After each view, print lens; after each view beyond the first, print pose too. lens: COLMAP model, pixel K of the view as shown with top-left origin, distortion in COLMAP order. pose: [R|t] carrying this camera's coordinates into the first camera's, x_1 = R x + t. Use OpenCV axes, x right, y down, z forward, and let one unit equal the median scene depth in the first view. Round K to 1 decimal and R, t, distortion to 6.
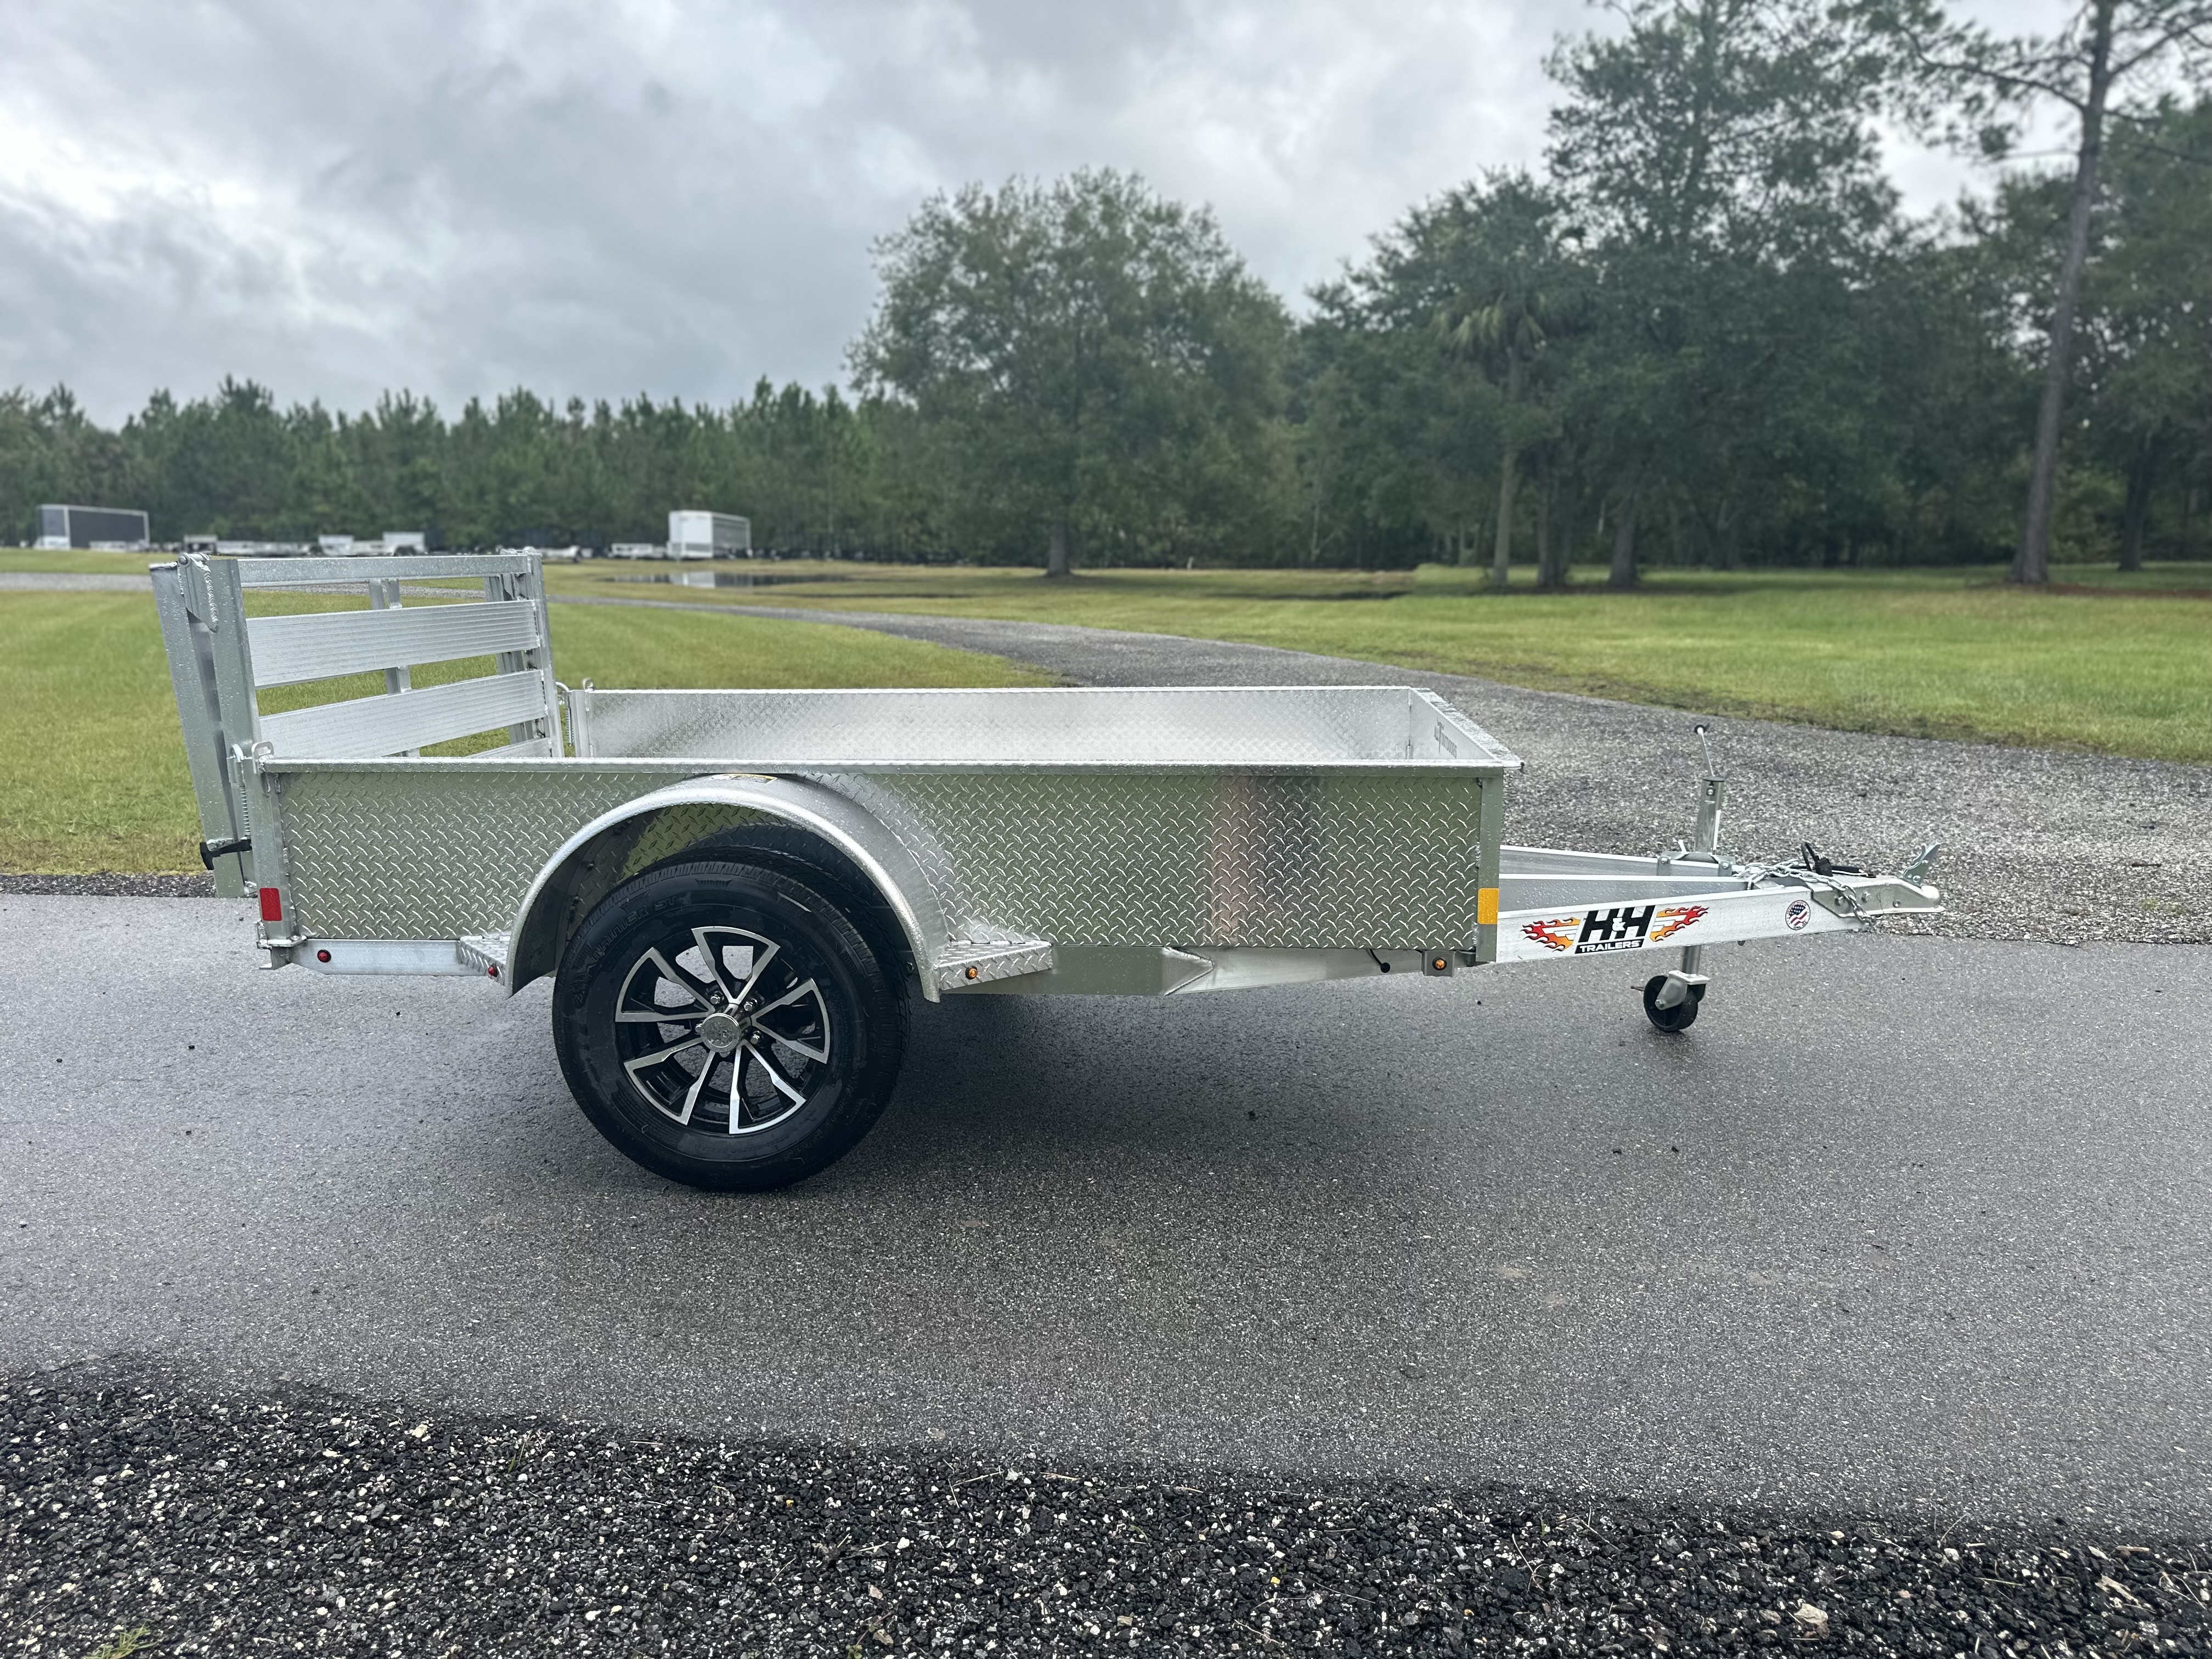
lens RADIAL K [[1576.3, 0, 1106.0], [0, 1576.3, 829.5], [0, 0, 1]] dist [0.003318, -0.006007]
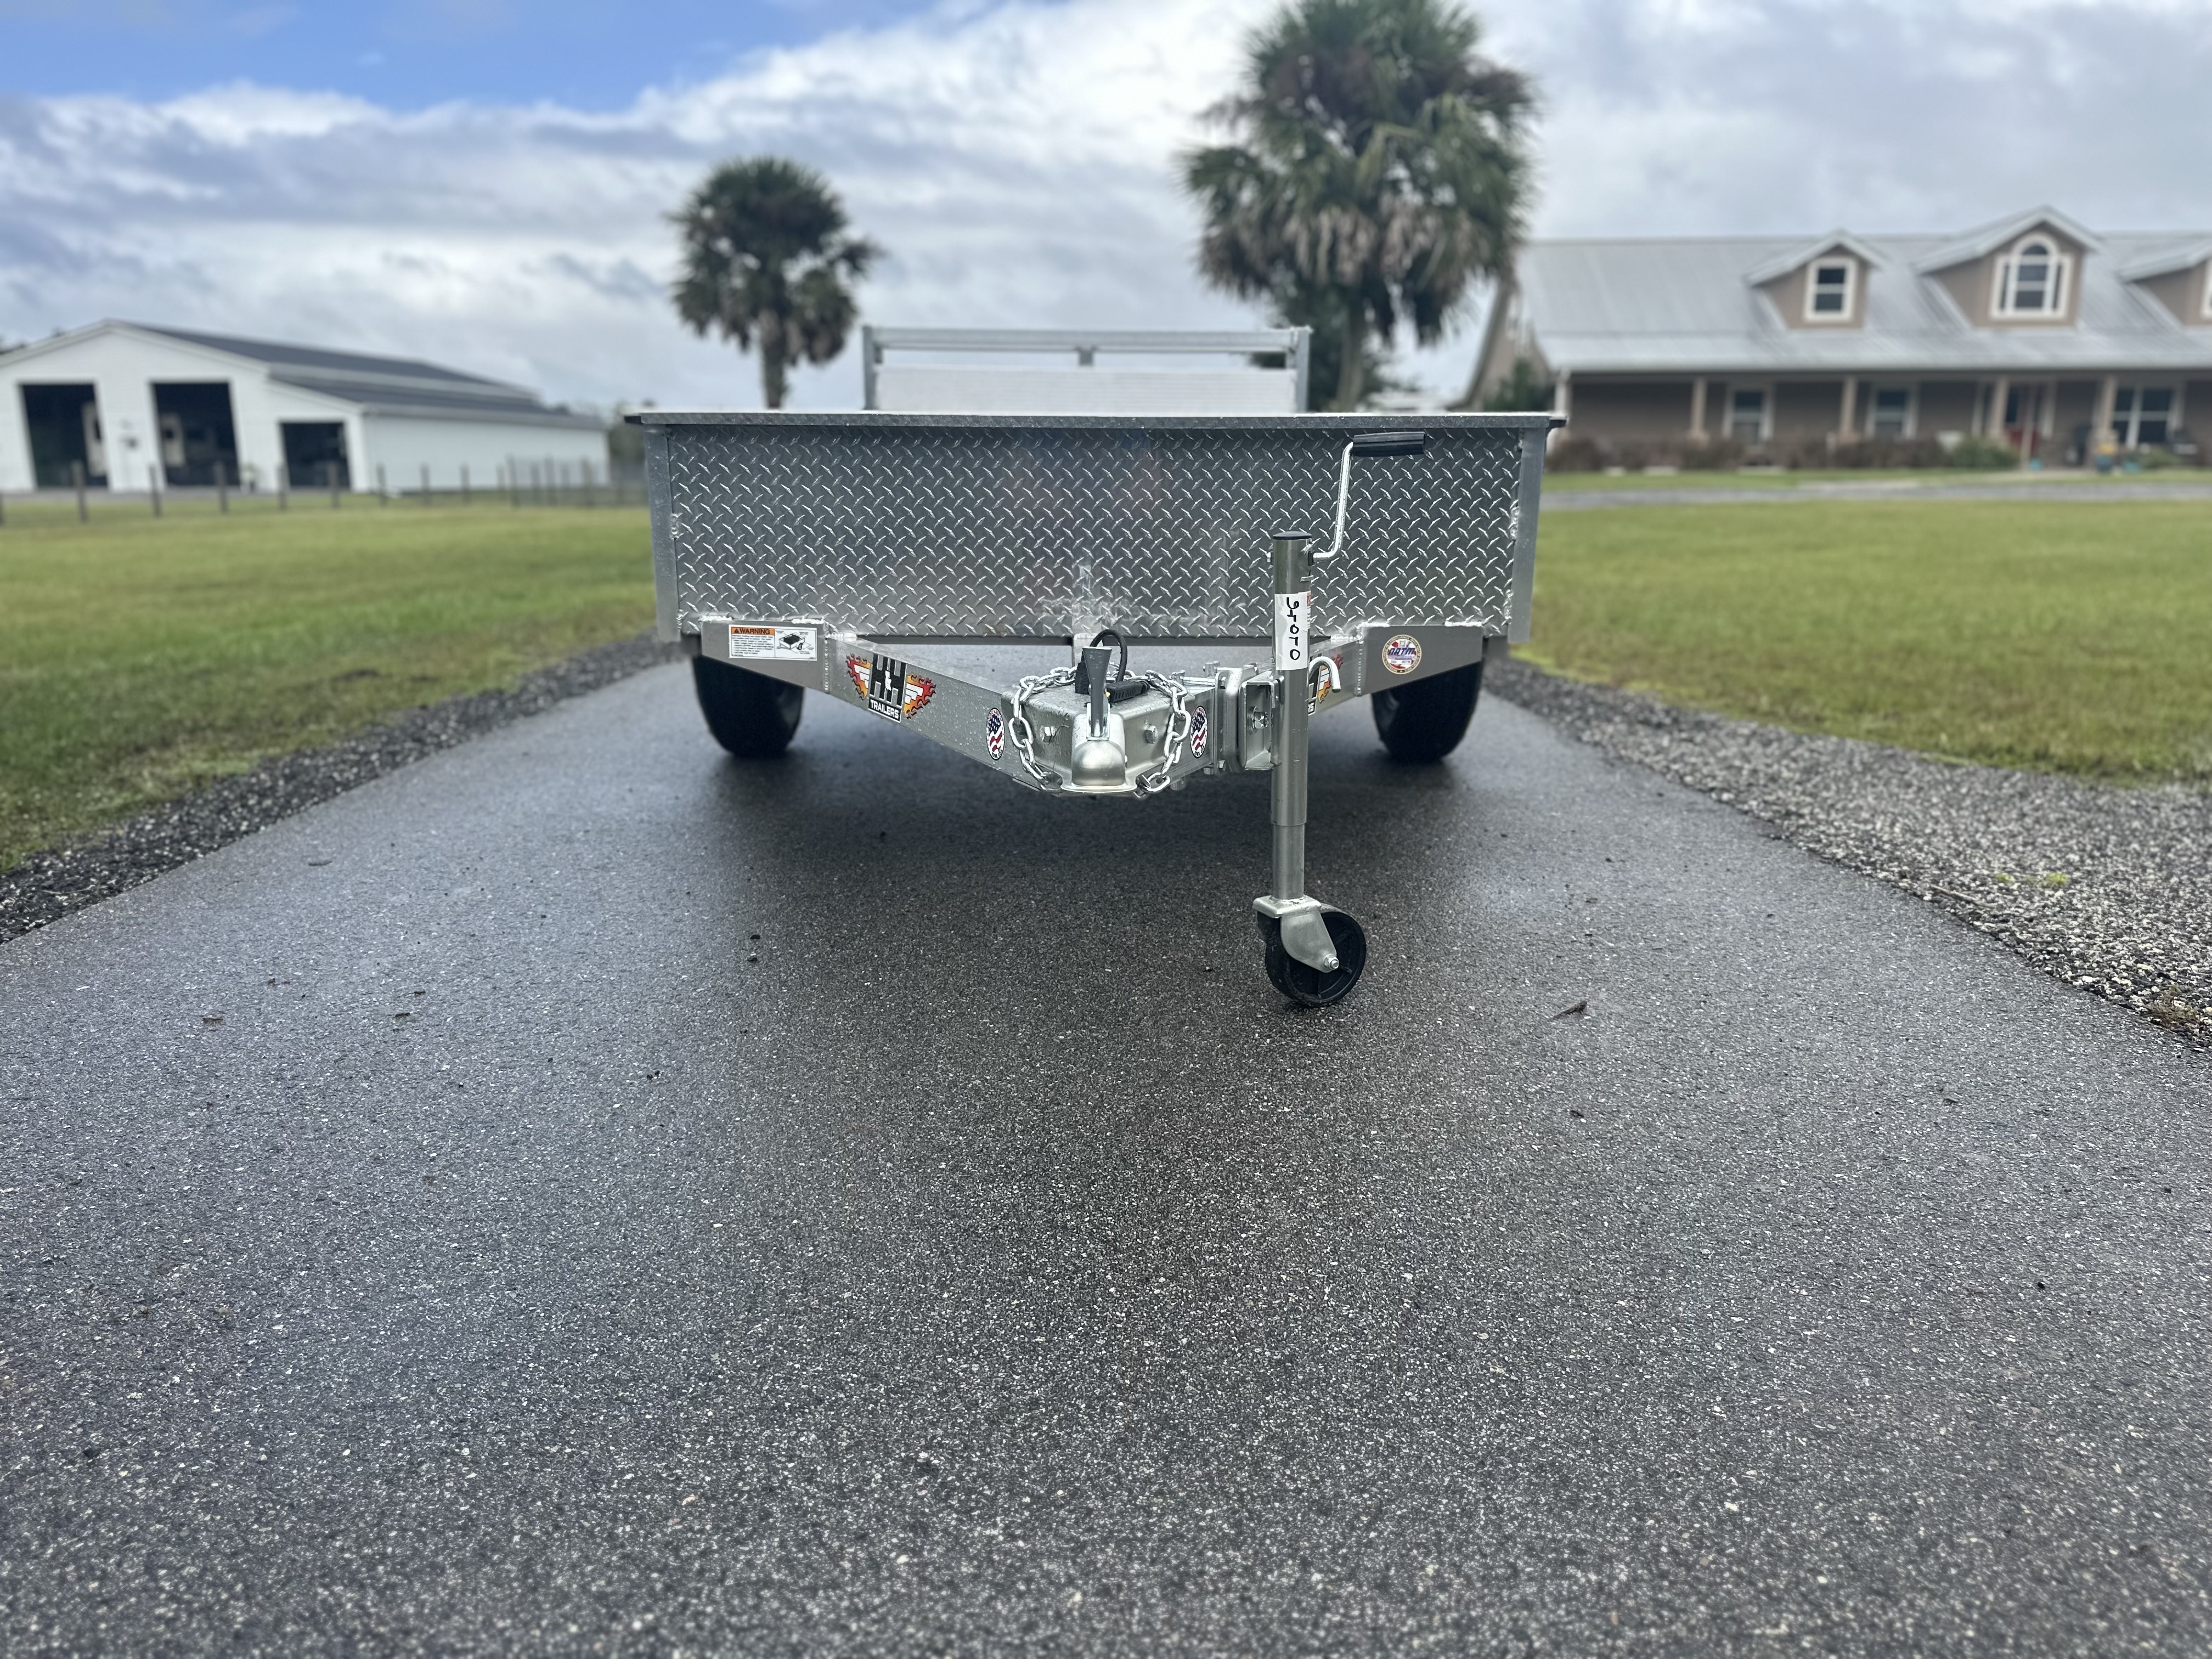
lens RADIAL K [[1571.5, 0, 1106.0], [0, 1571.5, 829.5], [0, 0, 1]] dist [0.006429, -0.002560]
pose [[0.121438, 0.219215, -0.968090, 0.174177], [-0.183125, 0.963514, 0.195208, -0.005395], [0.975561, 0.153575, 0.157151, 0.165483]]
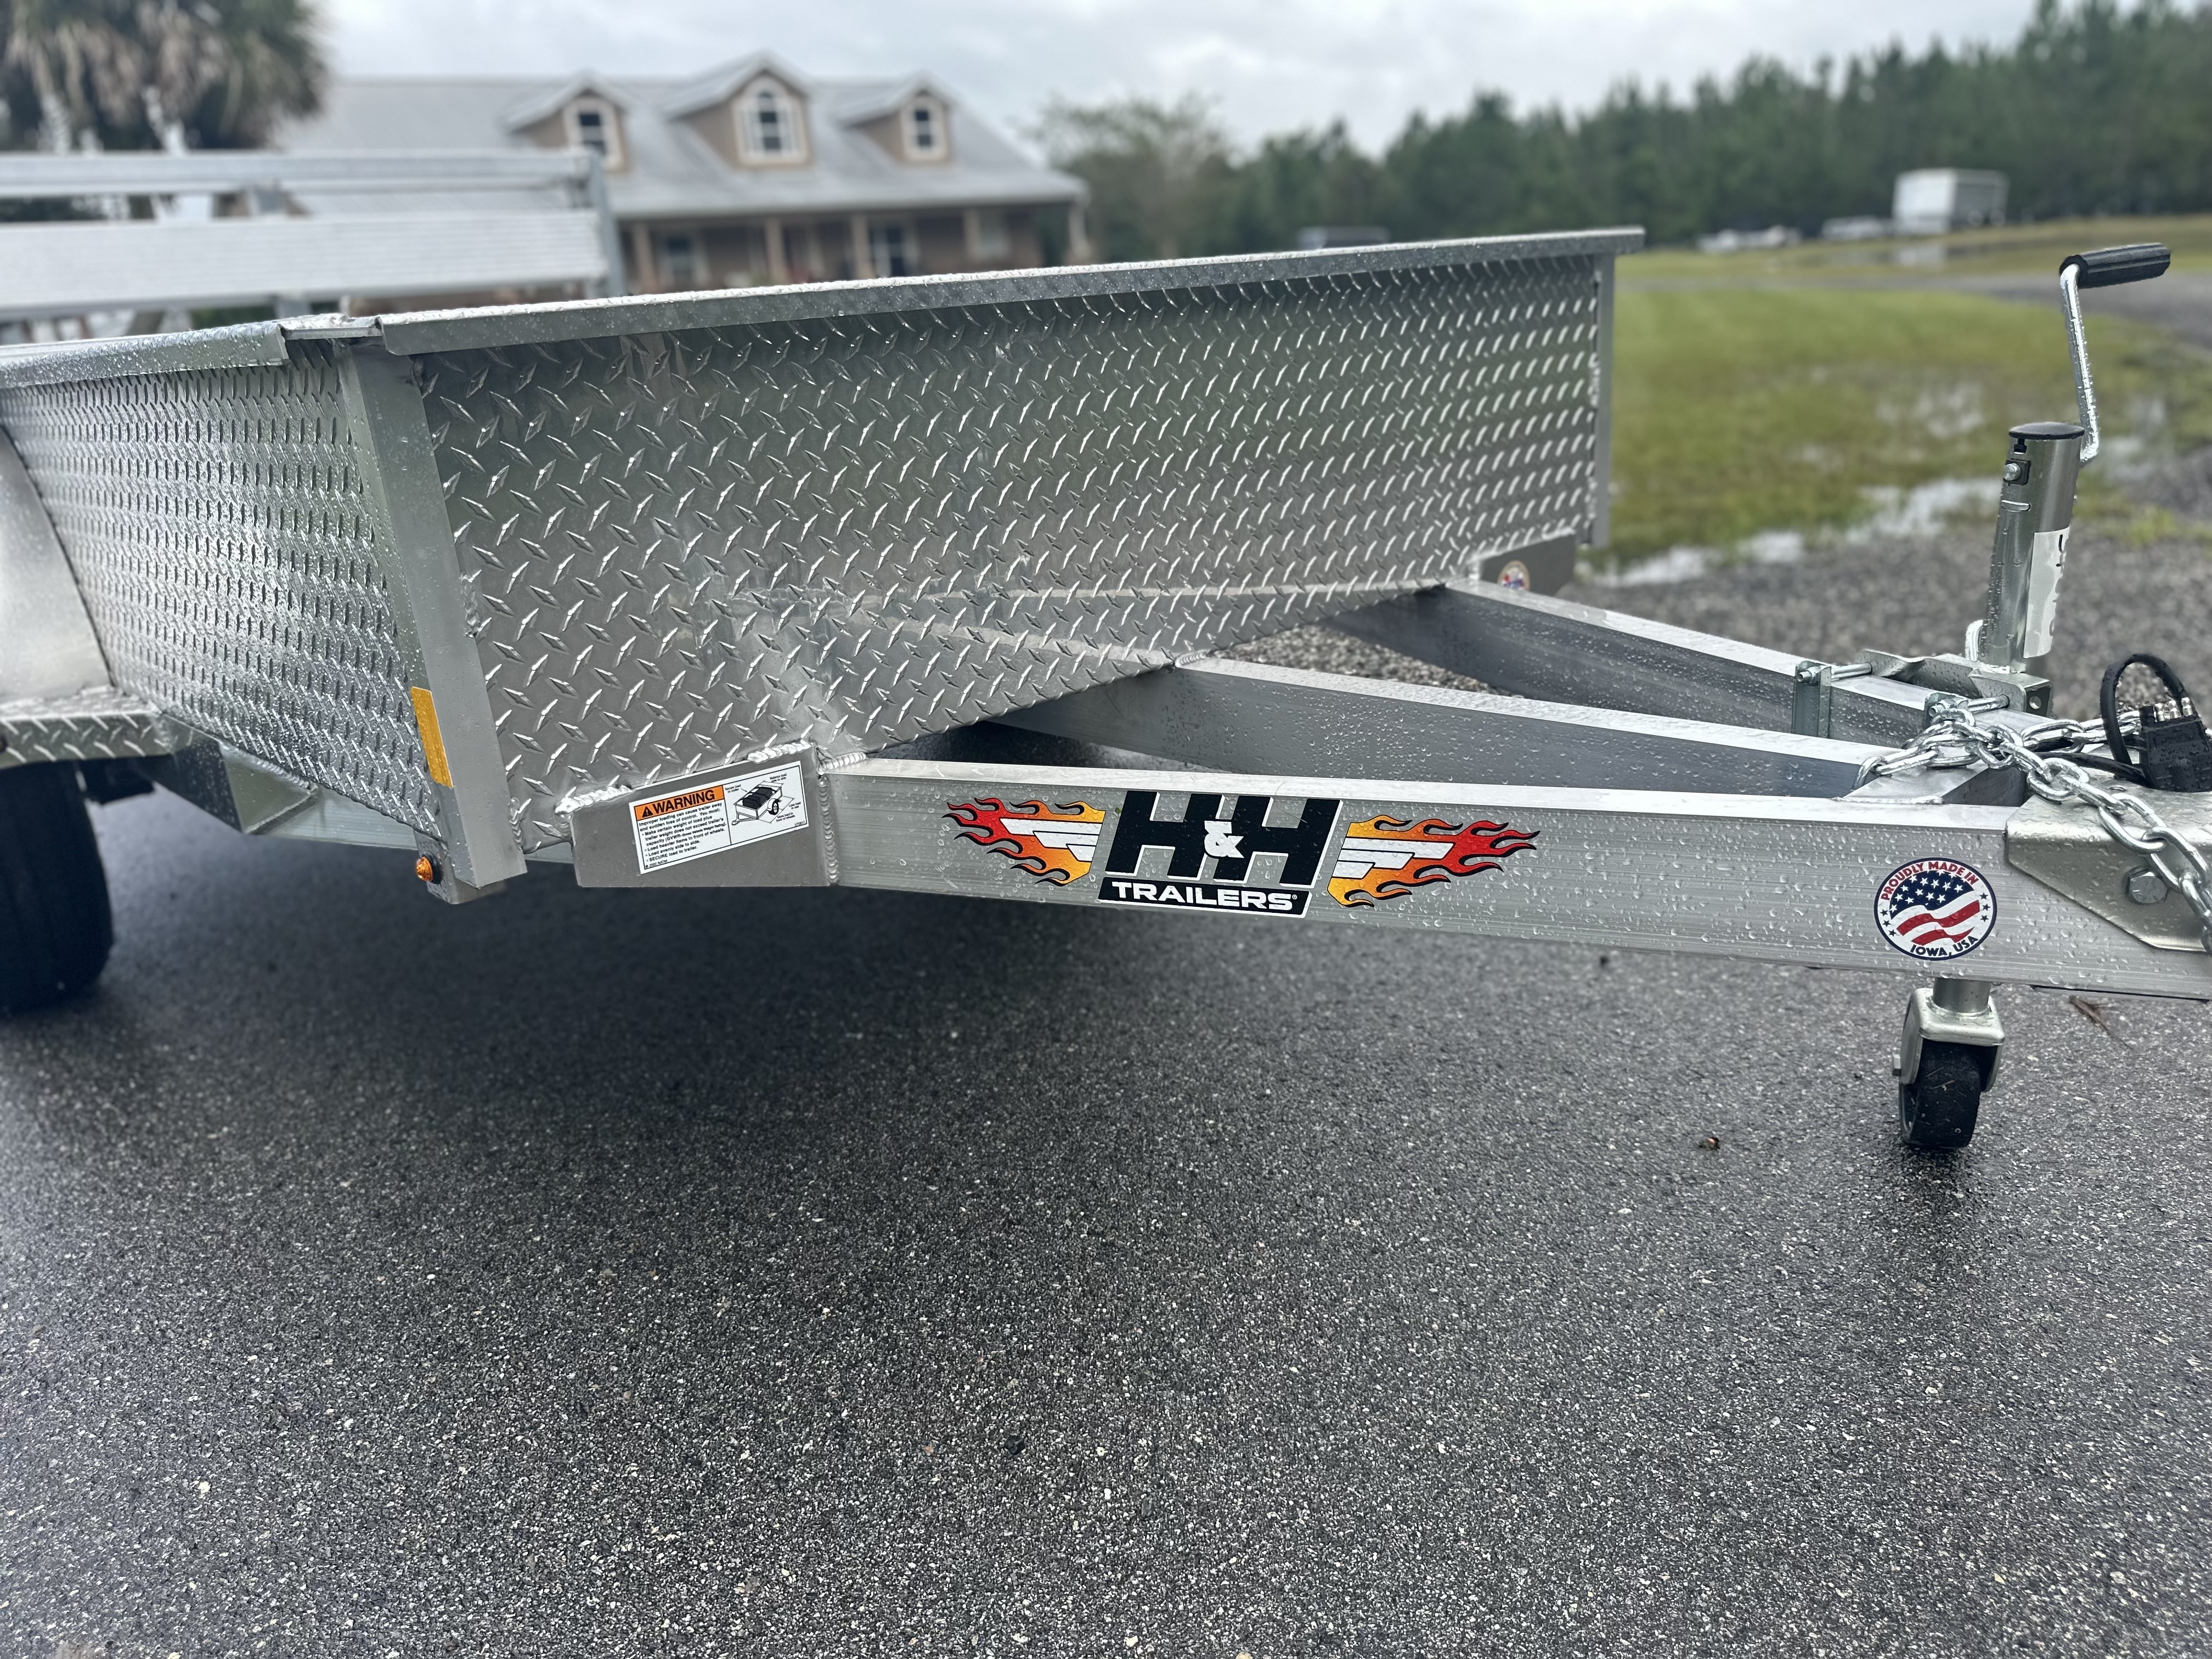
lens RADIAL K [[1583.3, 0, 1114.5], [0, 1583.3, 829.9], [0, 0, 1]] dist [0.022776, -0.031298]
pose [[0.748811, 0.159850, -0.643219, 0.088521], [-0.044121, 0.980350, 0.192269, -0.001340], [0.661314, -0.115594, 0.741149, 0.120627]]
